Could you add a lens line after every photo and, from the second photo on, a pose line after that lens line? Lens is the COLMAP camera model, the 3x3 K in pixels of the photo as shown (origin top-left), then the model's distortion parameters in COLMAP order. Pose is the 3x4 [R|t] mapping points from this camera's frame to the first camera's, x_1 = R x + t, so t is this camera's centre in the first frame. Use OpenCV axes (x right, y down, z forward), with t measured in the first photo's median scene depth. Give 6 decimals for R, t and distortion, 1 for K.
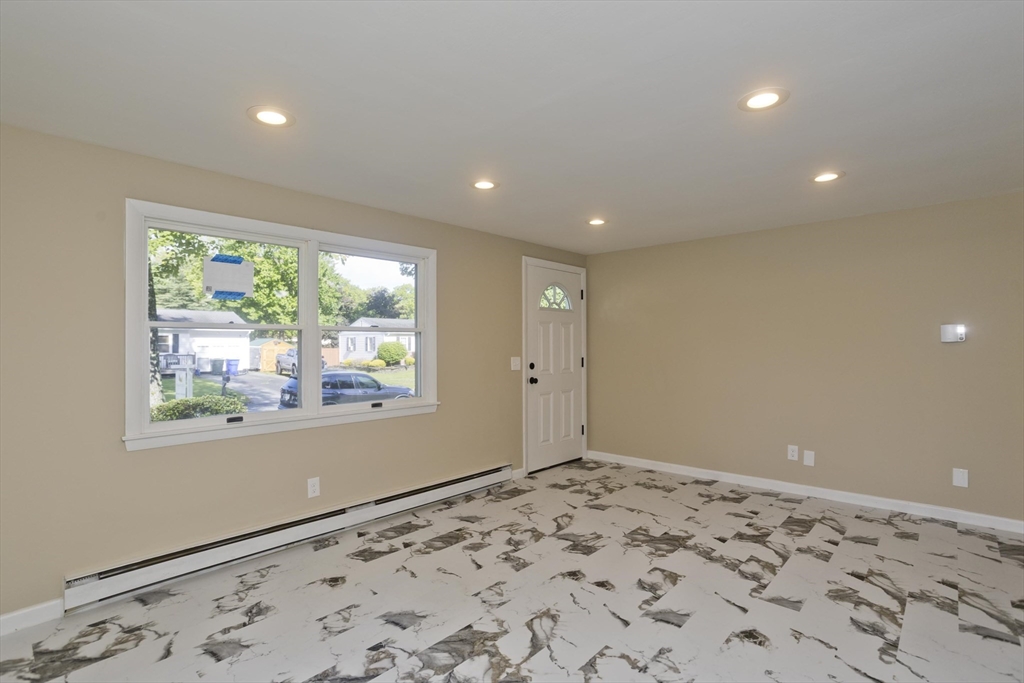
lens RADIAL K [[495.6, 0, 513.0], [0, 495.6, 342.5], [0, 0, 1]] dist [-0.041271, 0.024414]
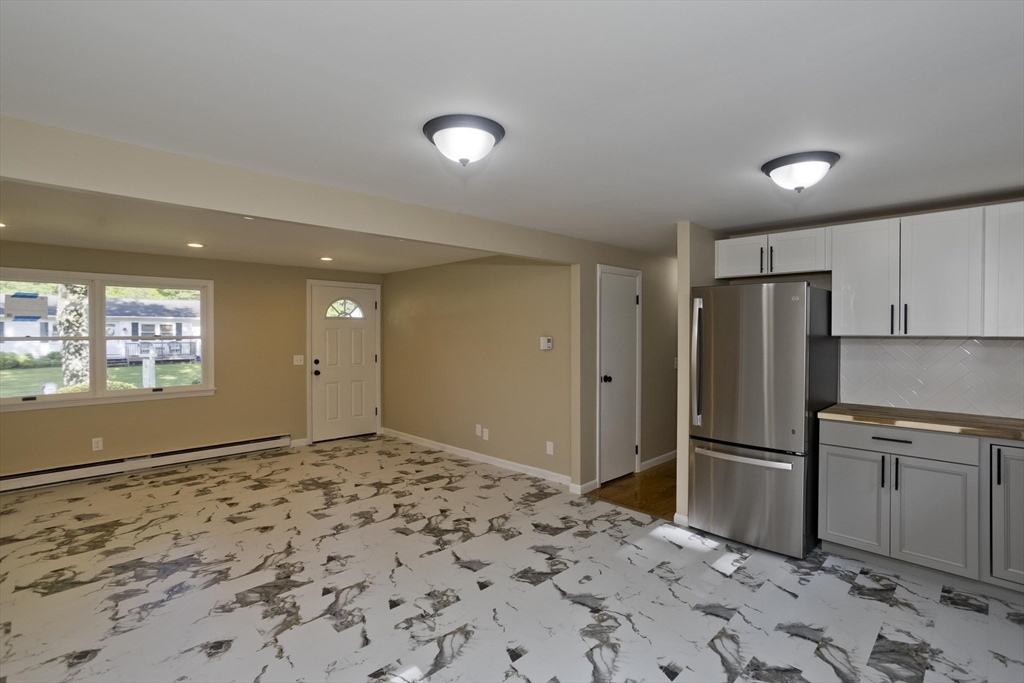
lens RADIAL K [[495.6, 0, 515.1], [0, 495.6, 337.7], [0, 0, 1]] dist [-0.041271, 0.024414]
pose [[0.998807, 0.004891, -0.048590, 0.973313], [-0.004063, 0.999845, 0.017134, -0.063639], [0.048666, -0.016916, 0.998672, -0.436186]]
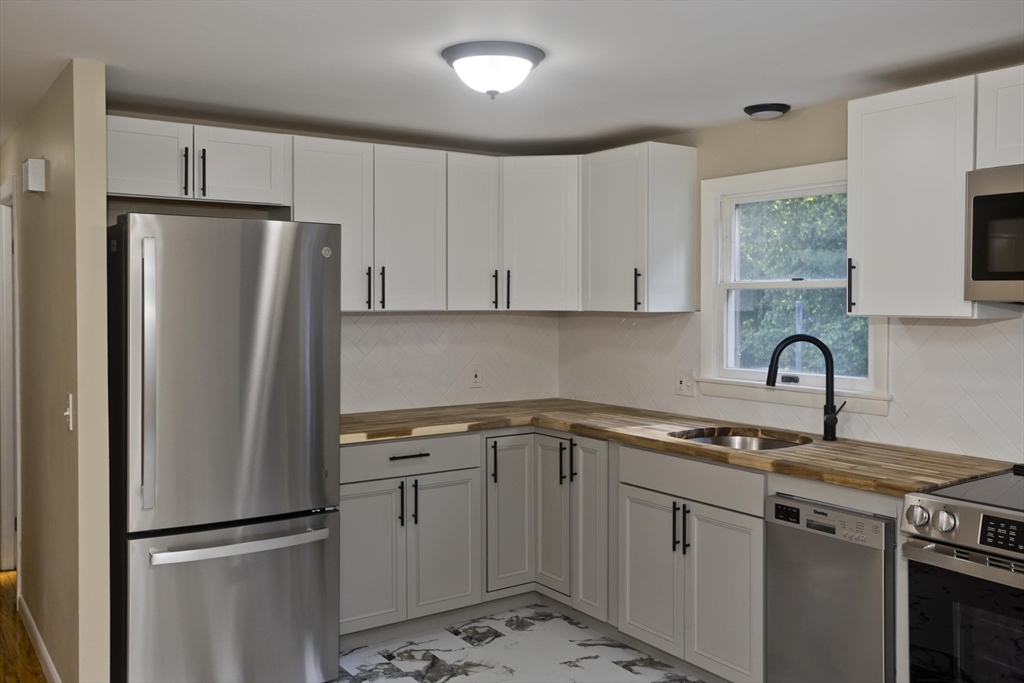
lens RADIAL K [[907.7, 0, 512.1], [0, 907.7, 323.8], [0, 0, 1]] dist [0.021909, 0.025192]
pose [[0.220138, -0.024167, 0.975169, 0.470981], [-0.003522, 0.999667, 0.025569, -0.070103], [-0.975462, -0.009063, 0.219979, 0.106992]]
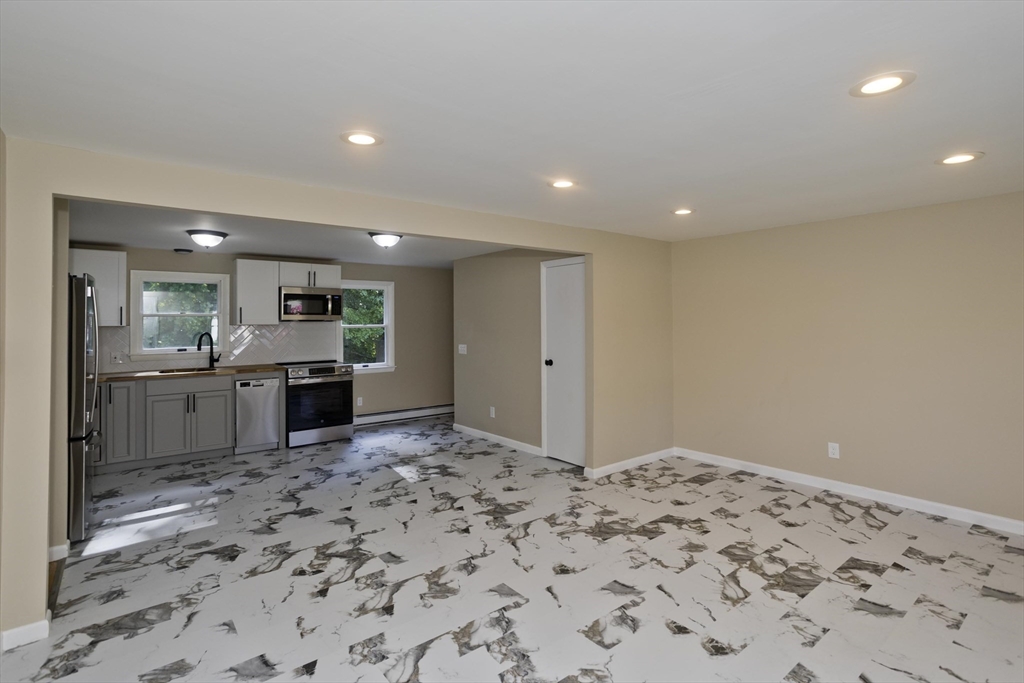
lens RADIAL K [[495.6, 0, 515.3], [0, 495.6, 318.4], [0, 0, 1]] dist [-0.041271, 0.024414]
pose [[-0.988148, 0.014506, 0.152815, 0.274867], [0.012734, 0.999840, -0.012568, -0.043586], [-0.152973, -0.010473, -0.988175, 1.585596]]
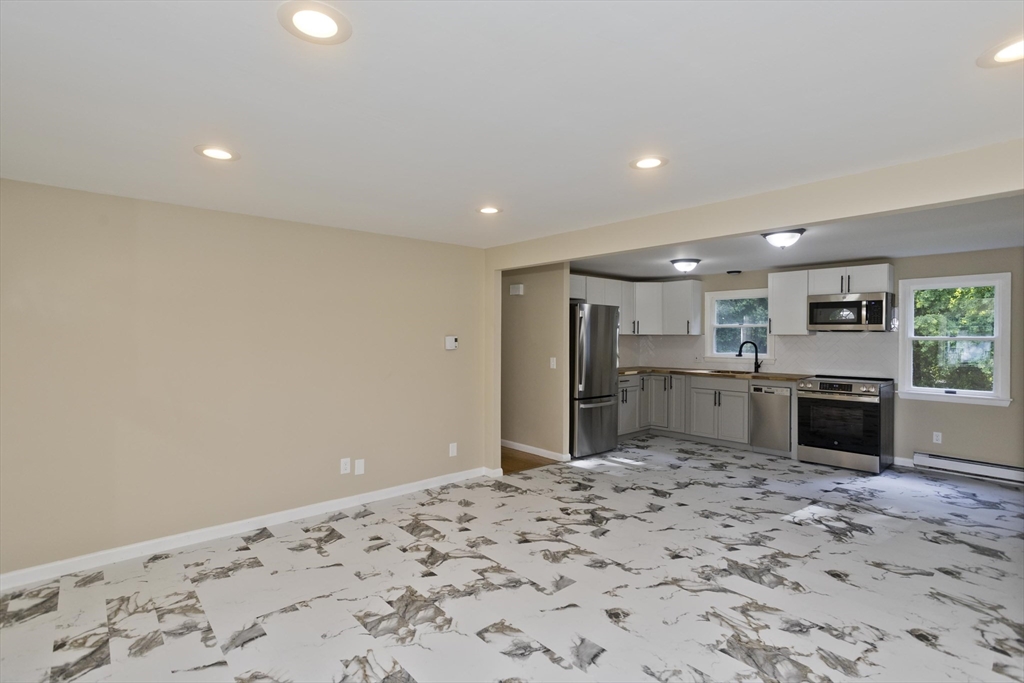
lens RADIAL K [[495.6, 0, 514.6], [0, 495.6, 341.3], [0, 0, 1]] dist [-0.041271, 0.024414]
pose [[0.100051, -0.005198, 0.994969, -0.463009], [-0.005614, 0.999967, 0.005788, -0.033745], [-0.994966, -0.006165, 0.100019, 0.763367]]
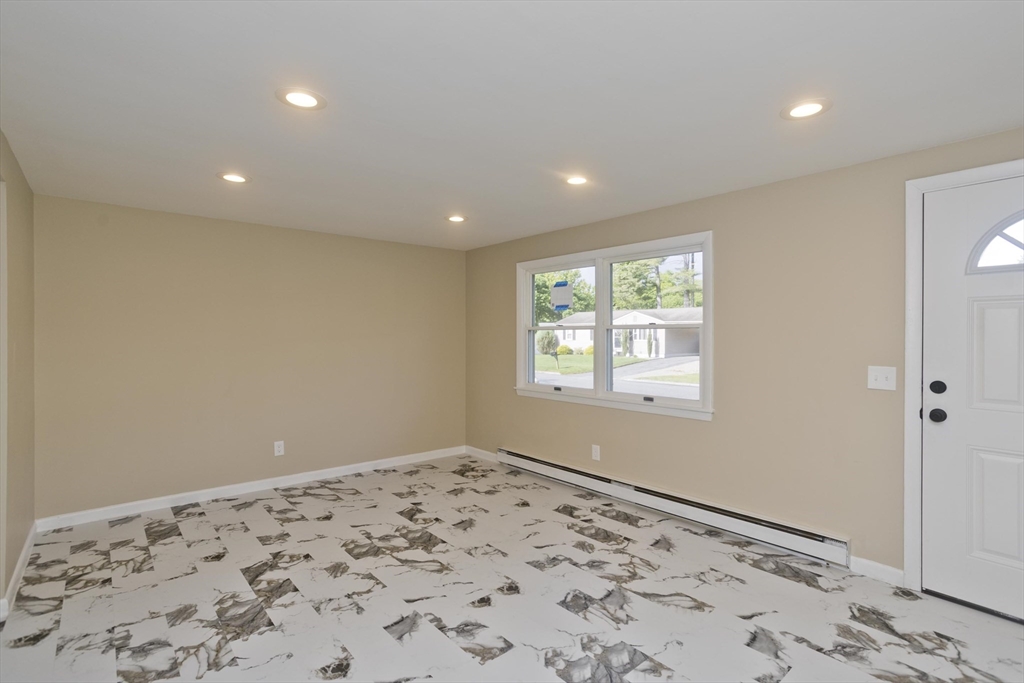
lens RADIAL K [[495.6, 0, 510.8], [0, 495.6, 338.3], [0, 0, 1]] dist [-0.041271, 0.024414]
pose [[-0.124627, 0.010568, -0.992147, 0.909353], [0.004200, 0.999940, 0.010123, -0.012708], [0.992195, -0.002905, -0.124664, 0.970944]]
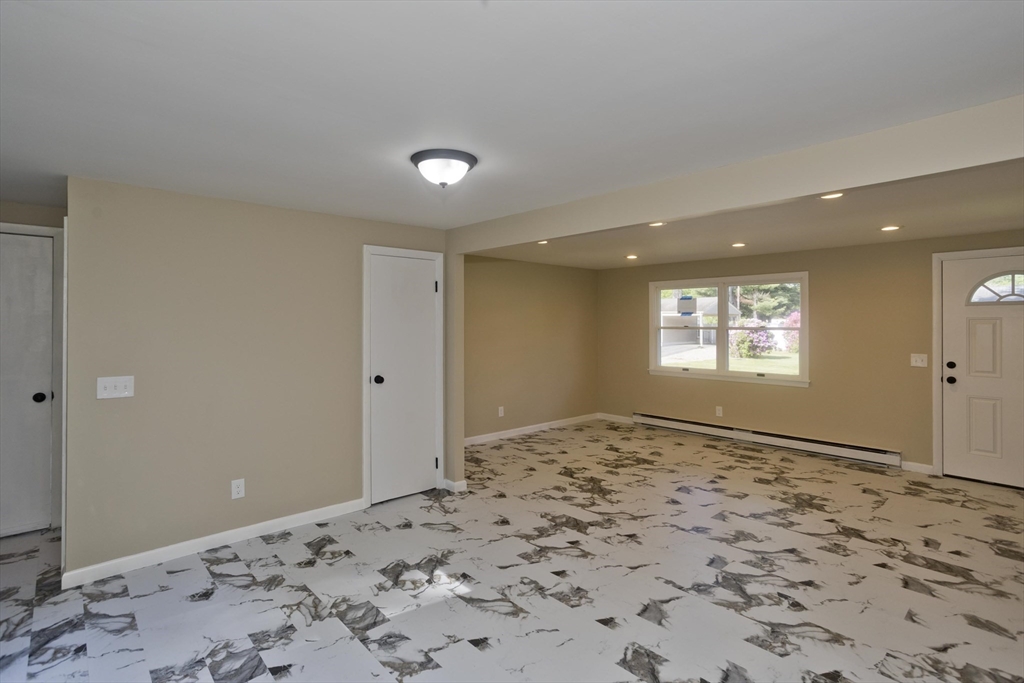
lens RADIAL K [[495.6, 0, 500.3], [0, 495.6, 322.0], [0, 0, 1]] dist [-0.041271, 0.024414]
pose [[-0.106274, -0.000374, -0.994337, 1.642288], [0.005415, 0.999985, -0.000955, -0.058653], [0.994322, -0.005486, -0.106270, 0.368241]]
